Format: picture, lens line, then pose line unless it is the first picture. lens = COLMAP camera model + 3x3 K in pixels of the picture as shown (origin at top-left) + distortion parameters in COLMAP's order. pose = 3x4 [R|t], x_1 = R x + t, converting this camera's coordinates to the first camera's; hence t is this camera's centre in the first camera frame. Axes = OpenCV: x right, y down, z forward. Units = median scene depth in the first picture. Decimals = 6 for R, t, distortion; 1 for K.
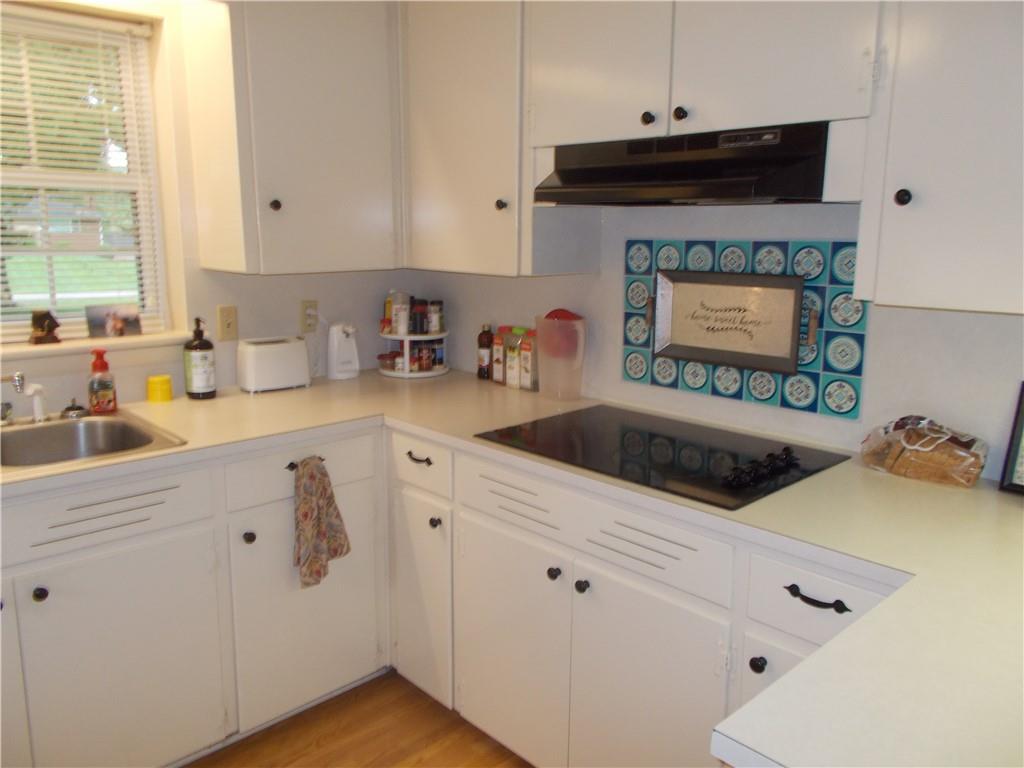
lens RADIAL K [[796.0, 0, 508.7], [0, 796.0, 381.0], [0, 0, 1]] dist [0.035586, -0.037415]
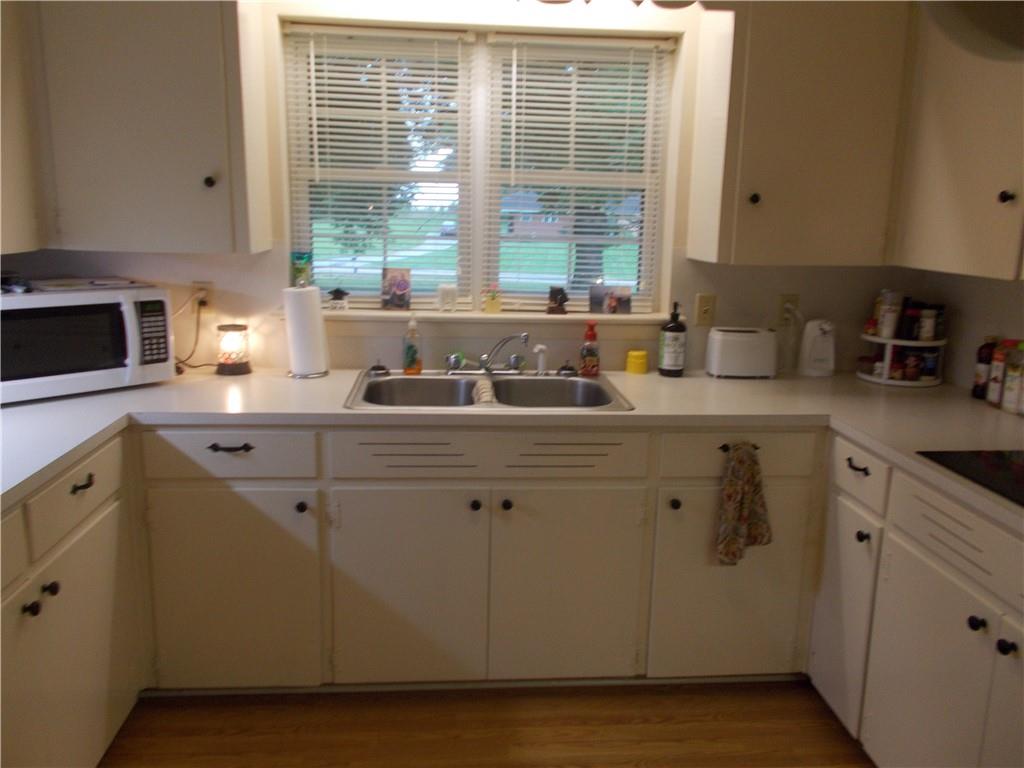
lens RADIAL K [[796.0, 0, 512.3], [0, 796.0, 381.7], [0, 0, 1]] dist [0.035586, -0.037415]
pose [[0.778418, 0.135860, -0.612868, 0.132490], [-0.133450, 0.989797, 0.049919, 0.004819], [0.613397, 0.042929, 0.788607, -0.002866]]
